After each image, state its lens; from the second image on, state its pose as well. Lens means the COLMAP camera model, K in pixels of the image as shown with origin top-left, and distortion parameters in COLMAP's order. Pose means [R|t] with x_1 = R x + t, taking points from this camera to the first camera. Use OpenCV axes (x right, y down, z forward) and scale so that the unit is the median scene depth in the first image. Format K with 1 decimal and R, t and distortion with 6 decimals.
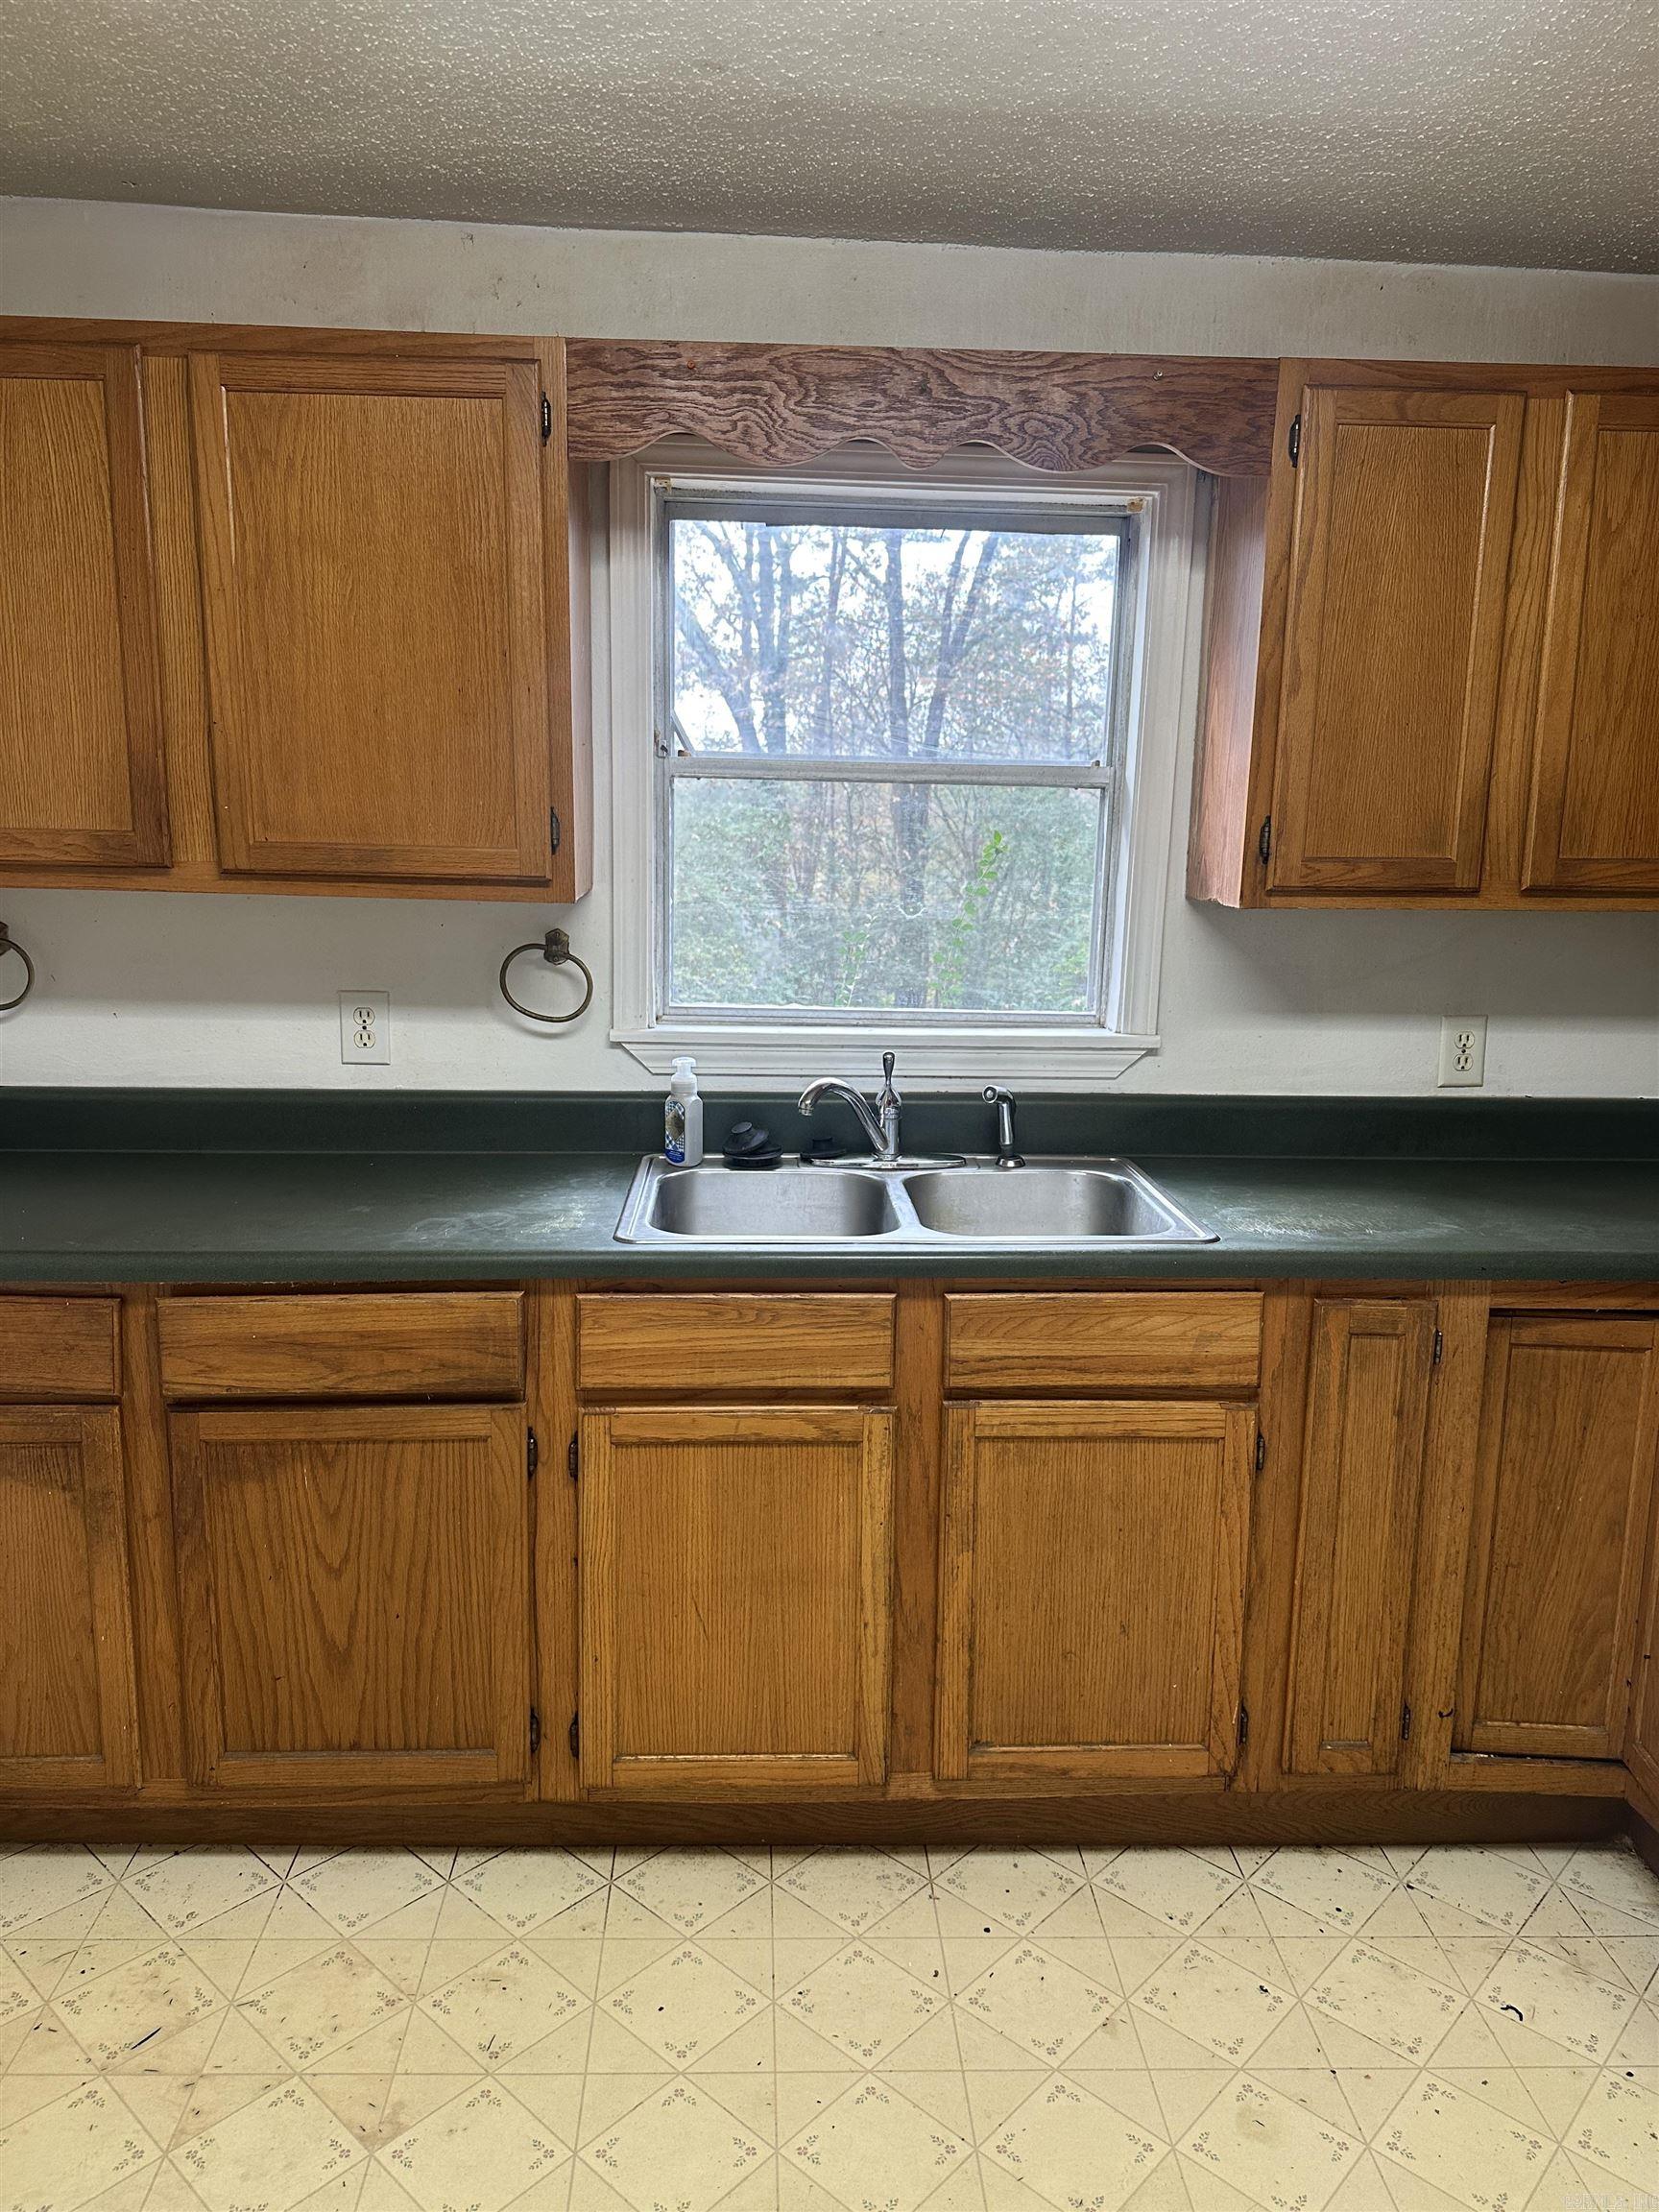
lens RADIAL K [[1538.6, 0, 811.7], [0, 1538.6, 1098.4], [0, 0, 1]] dist [0.126948, -0.207027]
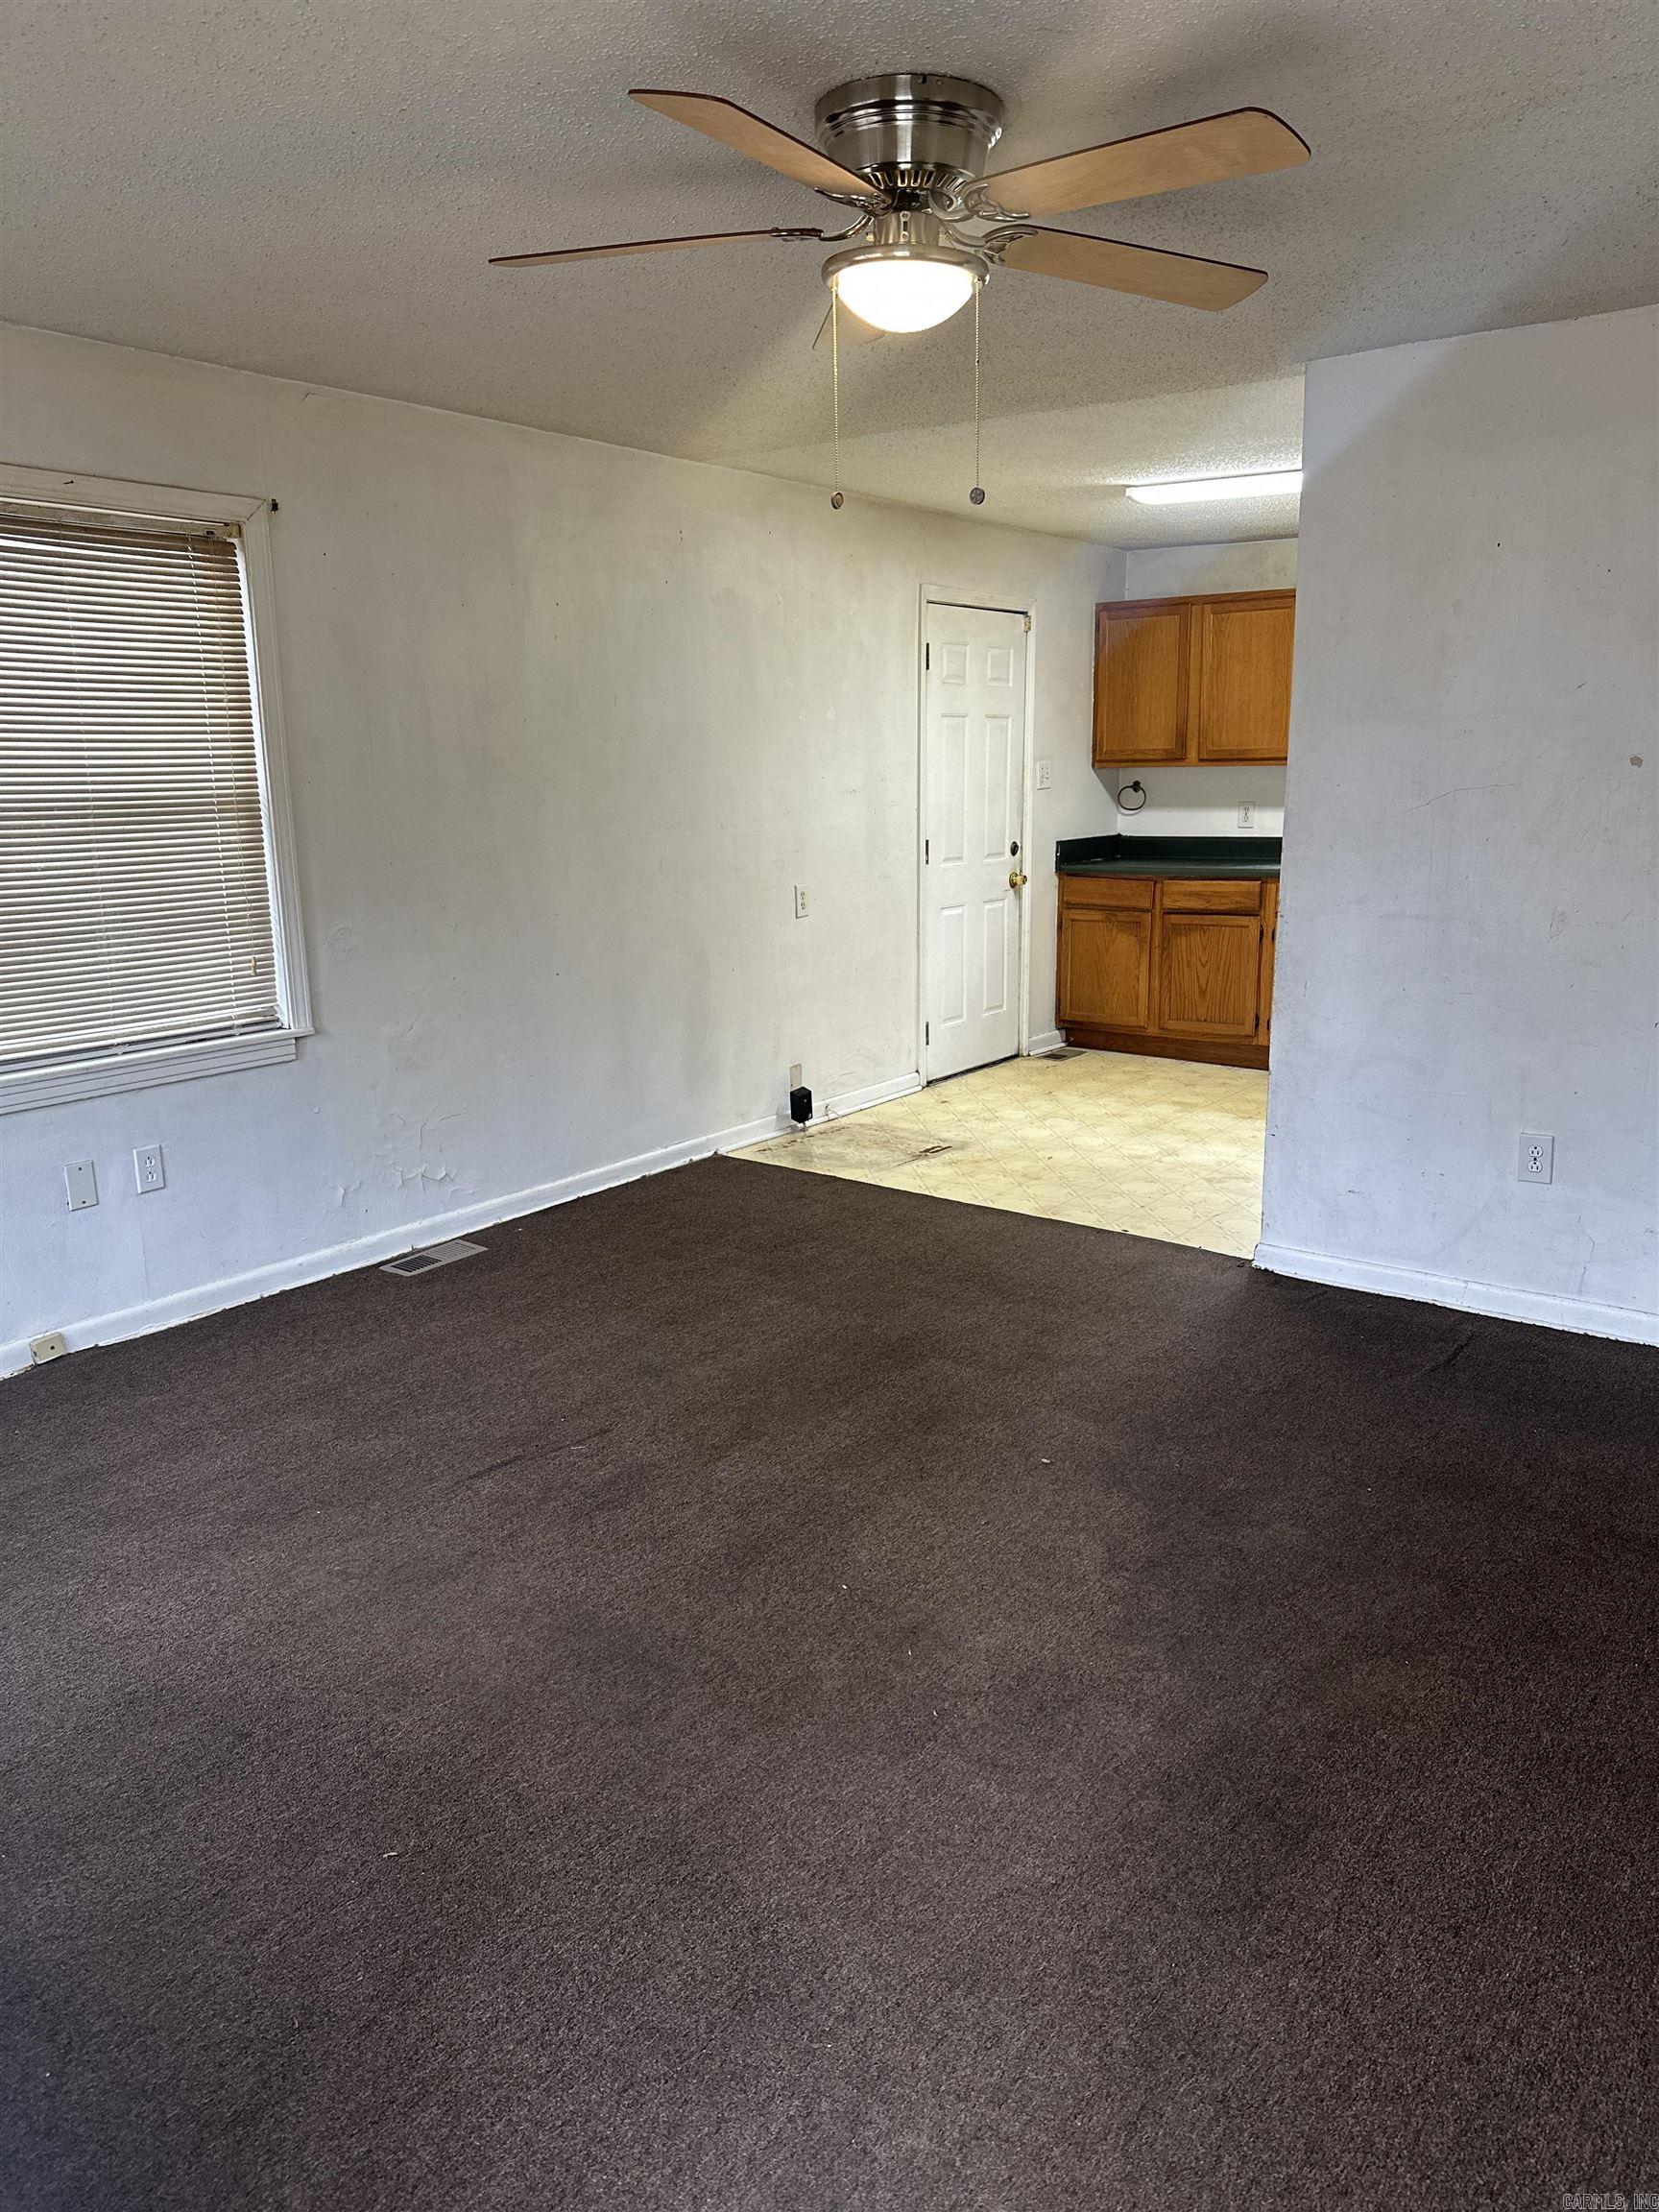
lens RADIAL K [[1569.7, 0, 821.3], [0, 1569.7, 1099.8], [0, 0, 1]] dist [0.151704, -0.129643]
pose [[0.772029, 0.110496, -0.625909, 1.244893], [-0.084384, 0.993874, 0.071372, 0.412984], [0.629961, -0.002284, 0.776623, -2.211125]]
